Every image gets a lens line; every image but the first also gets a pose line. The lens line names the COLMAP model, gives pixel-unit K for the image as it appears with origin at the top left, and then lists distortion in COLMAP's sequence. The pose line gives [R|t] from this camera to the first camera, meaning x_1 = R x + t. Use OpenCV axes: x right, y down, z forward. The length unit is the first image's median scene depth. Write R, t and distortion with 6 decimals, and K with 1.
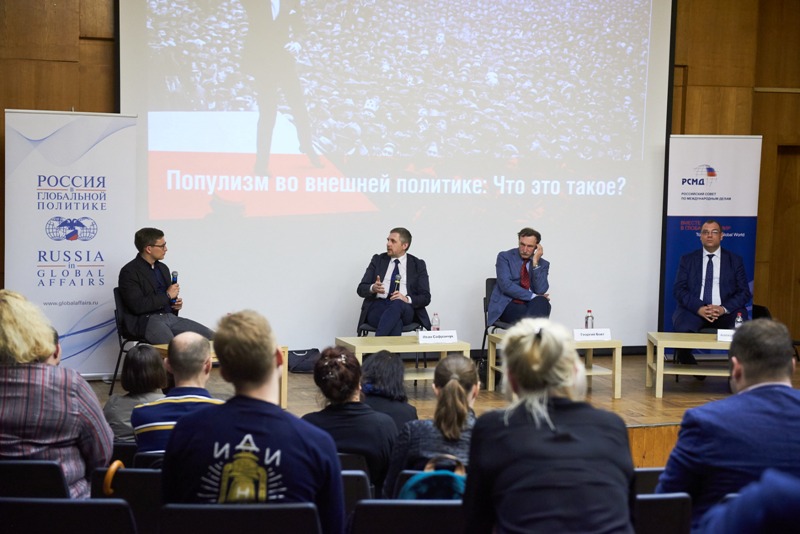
lens RADIAL K [[1338.4, 0, 399.3], [0, 1338.4, 269.5], [0, 0, 1]] dist [0.141751, 0.000000]
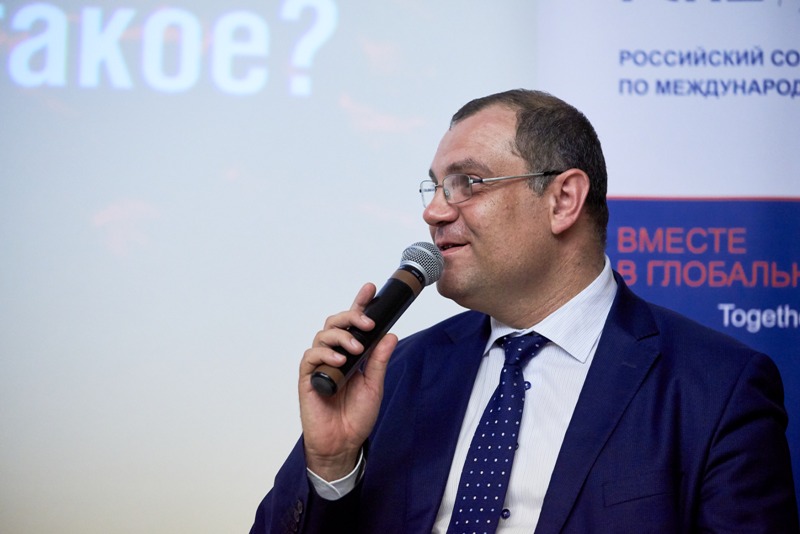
lens RADIAL K [[3143.1, 0, 405.2], [0, 3143.1, 265.2], [0, 0, 1]] dist [-0.034539, 0.000000]
pose [[0.977665, -0.011376, -0.209863, 0.272530], [-0.026233, 0.984120, -0.175555, 0.034413], [0.208528, 0.177139, 0.961841, 0.670655]]
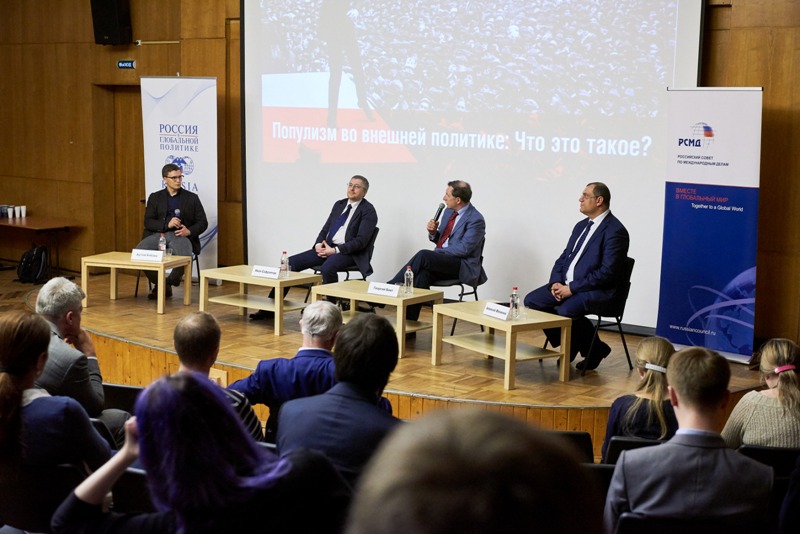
lens RADIAL K [[1203.2, 0, 401.8], [0, 1203.2, 266.3], [0, 0, 1]] dist [-0.002049, 0.000000]
pose [[0.592452, 0.102119, -0.799107, 0.751516], [-0.079185, 0.994512, 0.068383, -0.026185], [0.801705, 0.022763, 0.597287, 0.421919]]
